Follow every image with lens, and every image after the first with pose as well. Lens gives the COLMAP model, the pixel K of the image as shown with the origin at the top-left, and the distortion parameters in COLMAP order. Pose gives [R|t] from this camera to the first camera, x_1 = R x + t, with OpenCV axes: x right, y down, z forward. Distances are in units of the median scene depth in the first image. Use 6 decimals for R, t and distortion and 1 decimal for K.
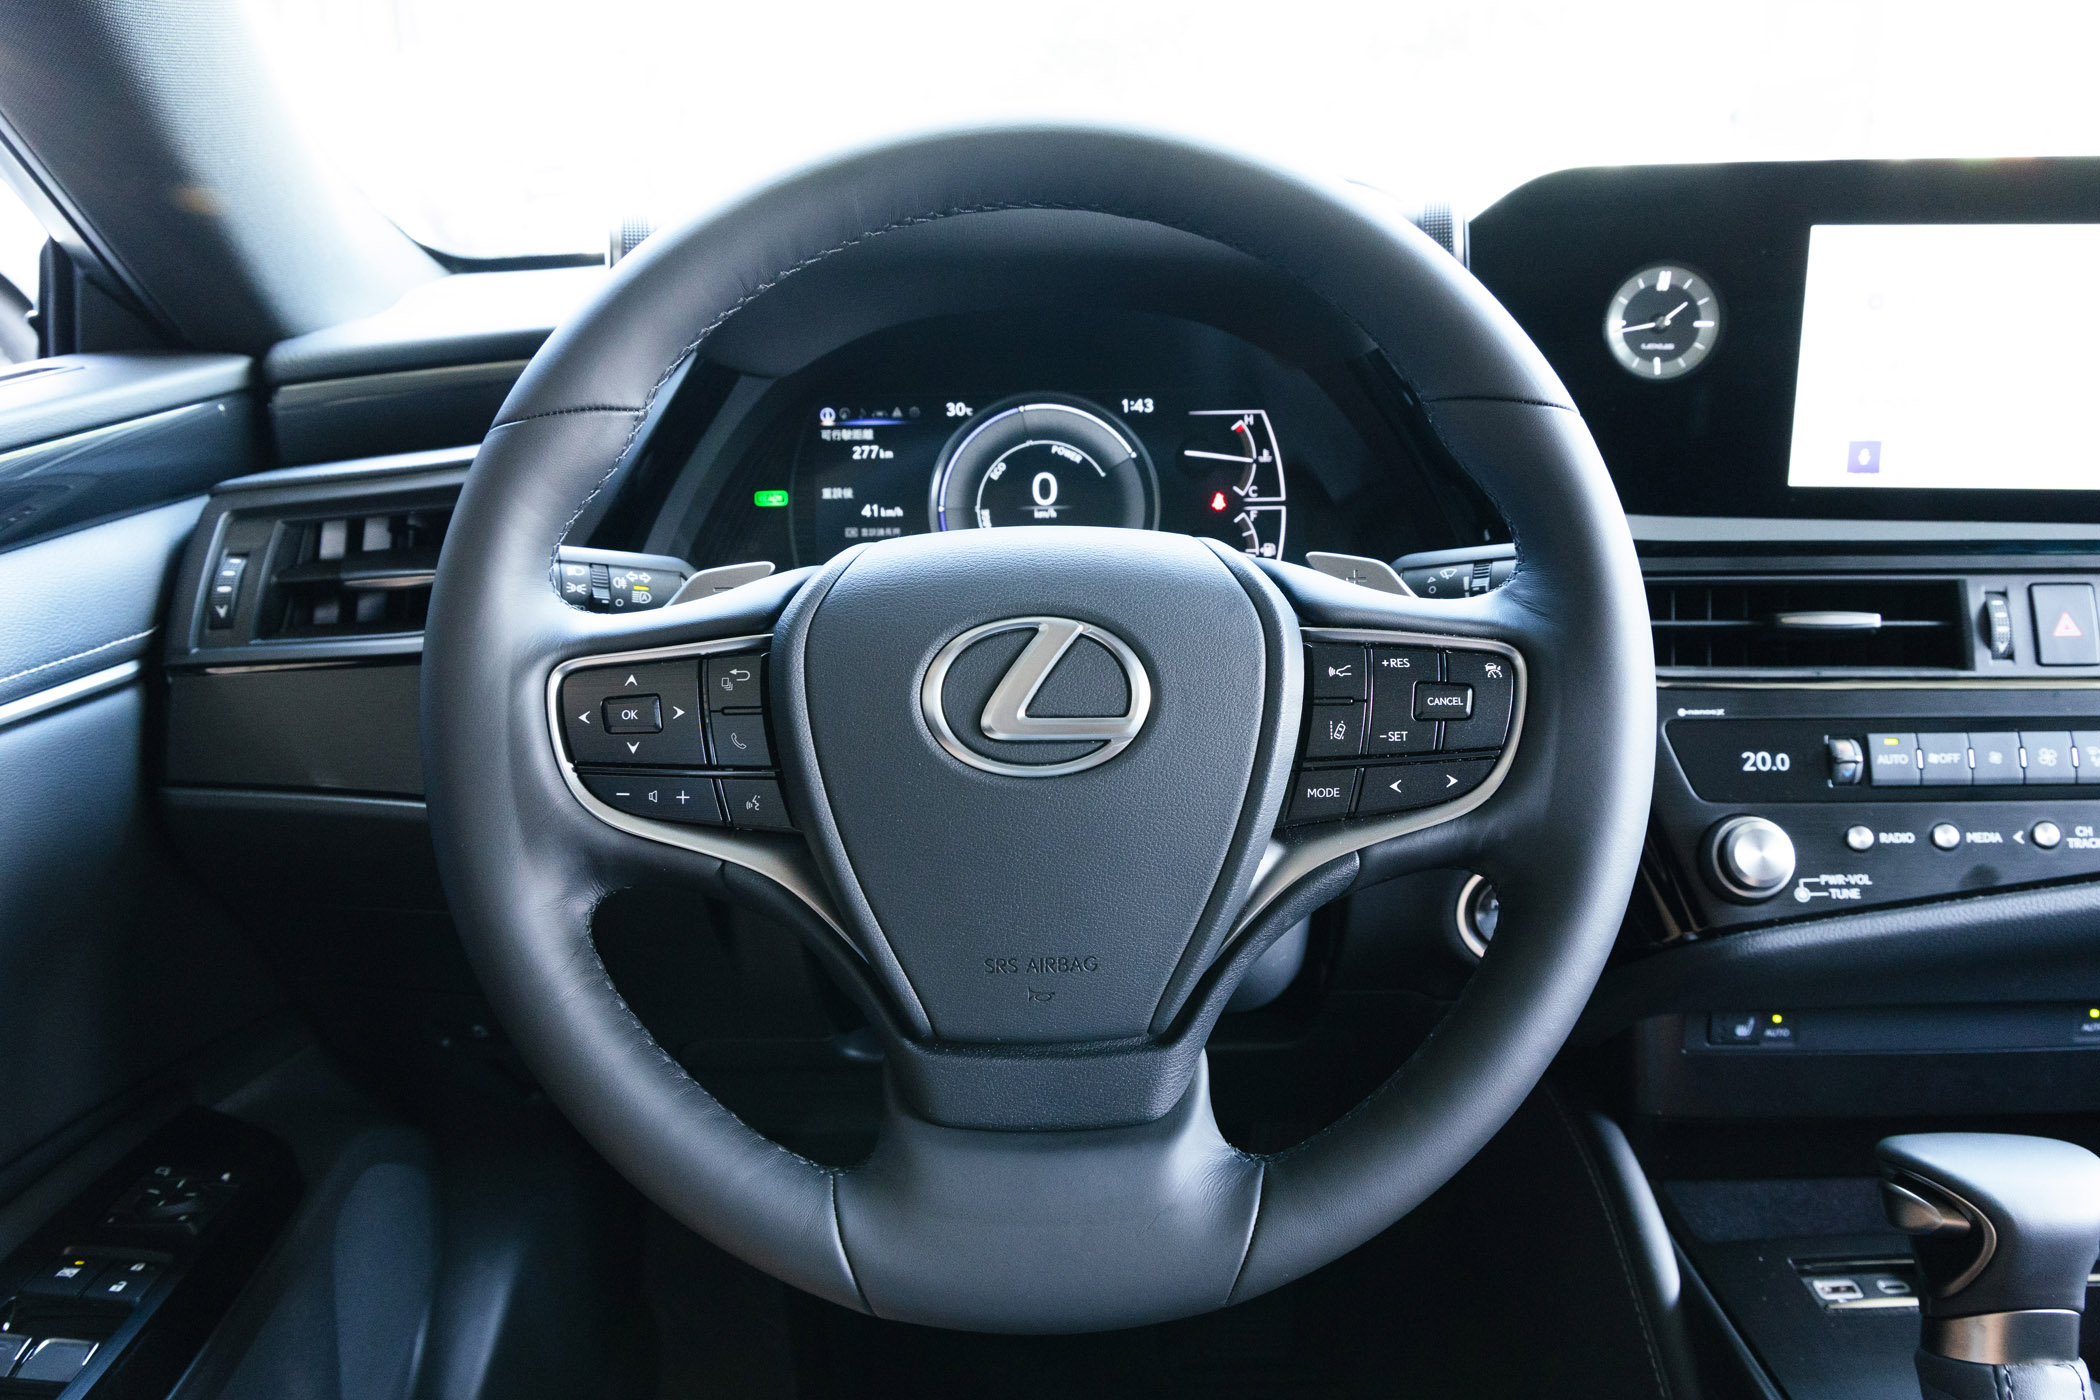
lens RADIAL K [[1628.5, 0, 1050.9], [0, 1628.5, 718.9], [0, 0, 1]] dist [-0.002742, -0.000786]
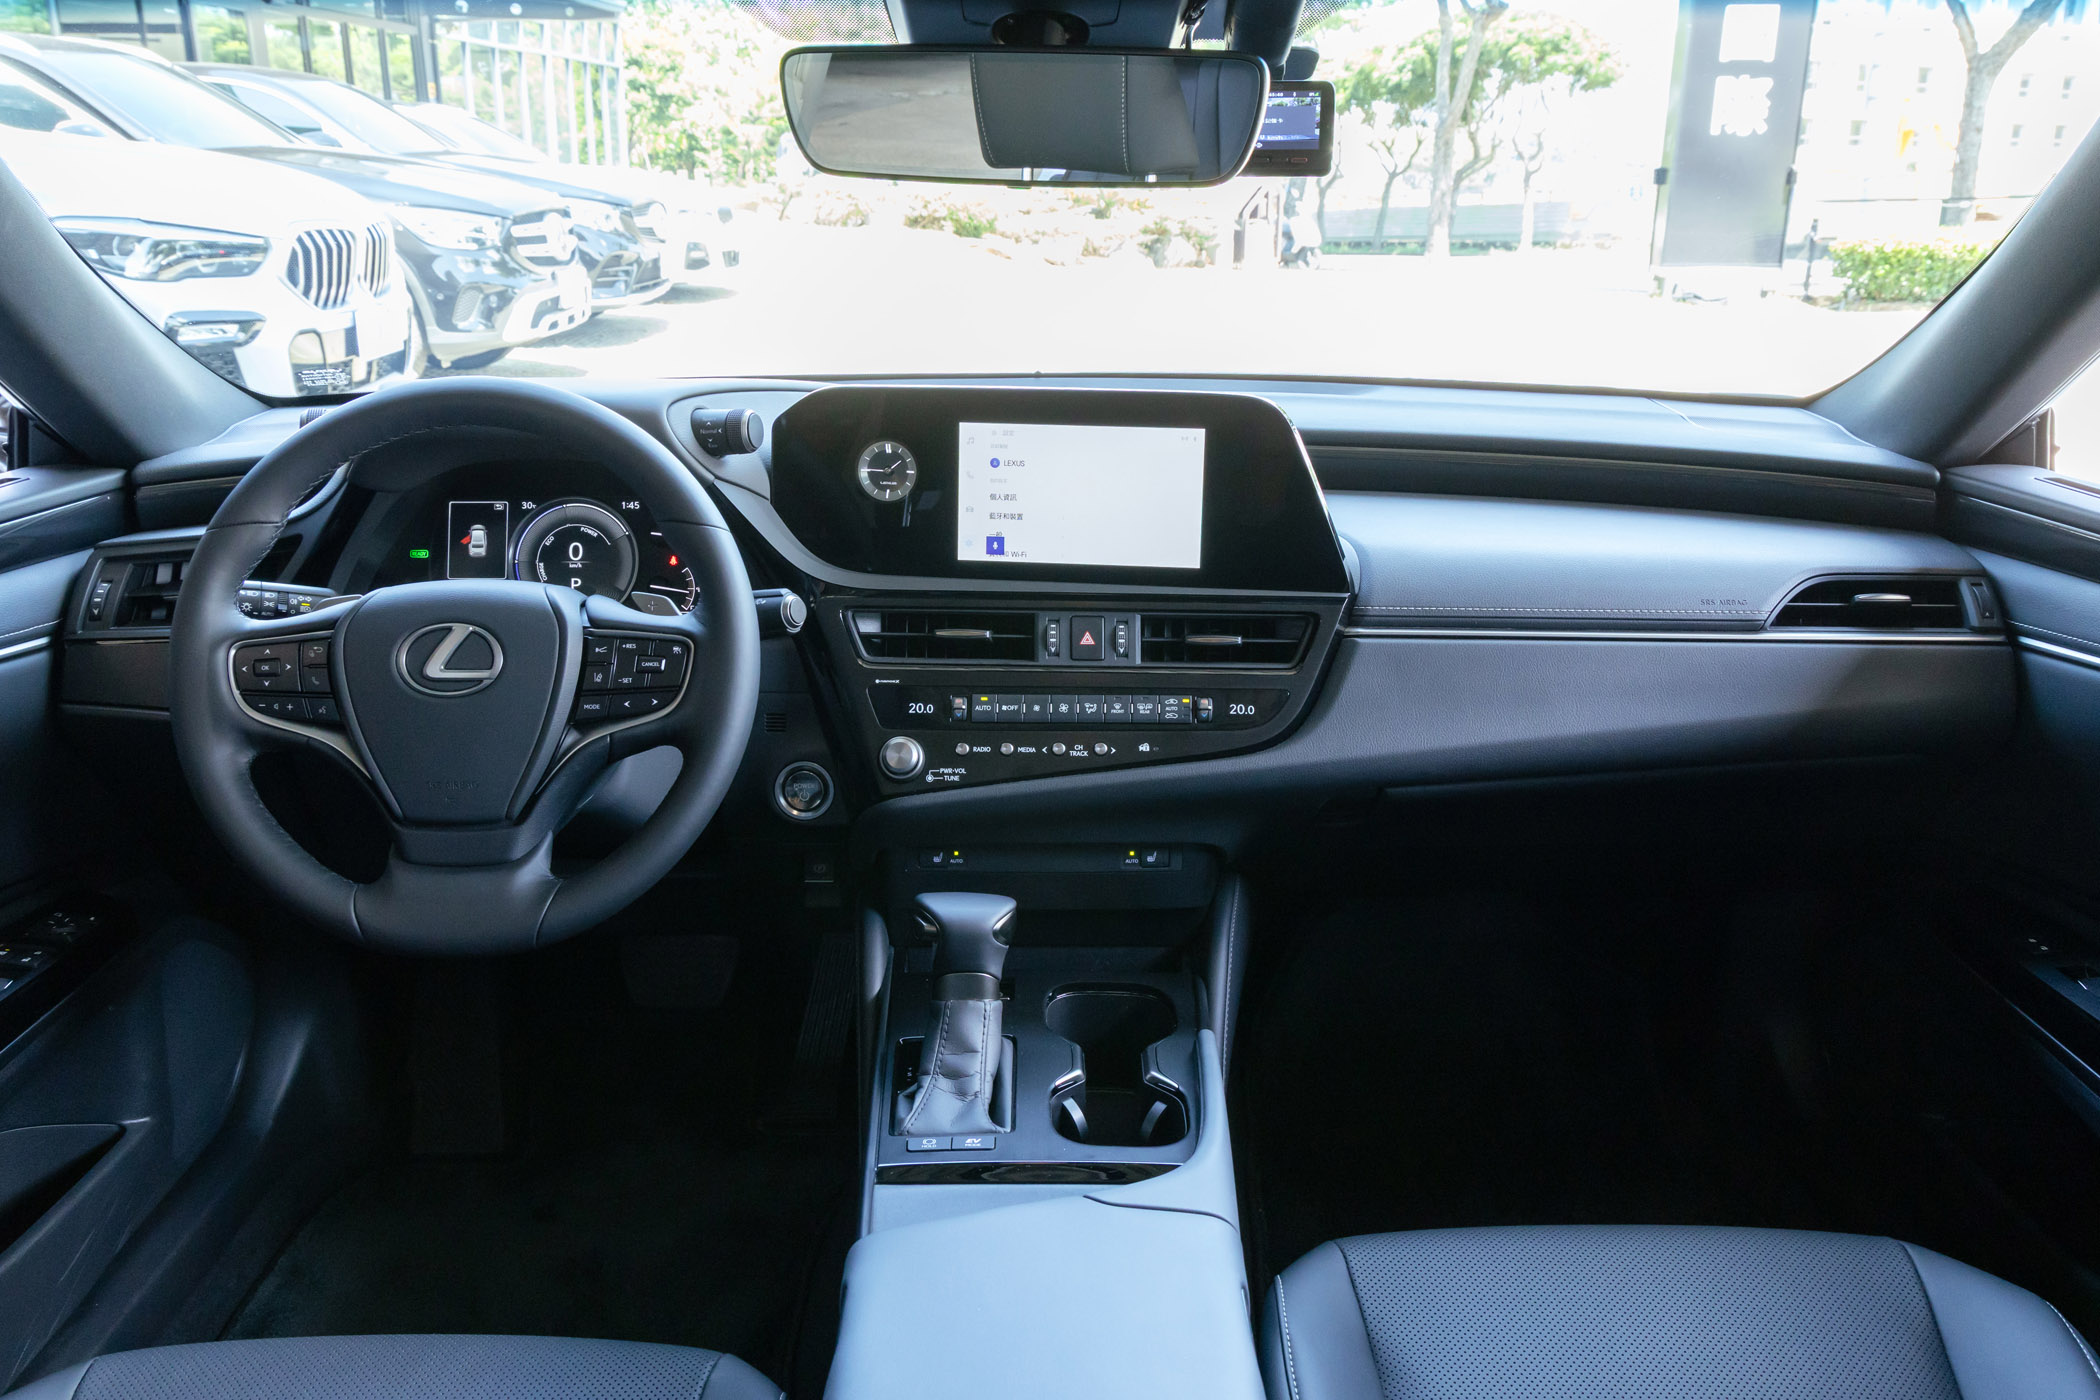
lens RADIAL K [[1571.7, 0, 1050.0], [0, 1571.7, 700.0], [0, 0, 1]] dist [0.001480, 0.000573]
pose [[0.999798, 0.019857, 0.003114, 0.587629], [-0.019806, 0.999681, -0.015647, 0.042633], [-0.003424, 0.015582, 0.999873, -0.817190]]
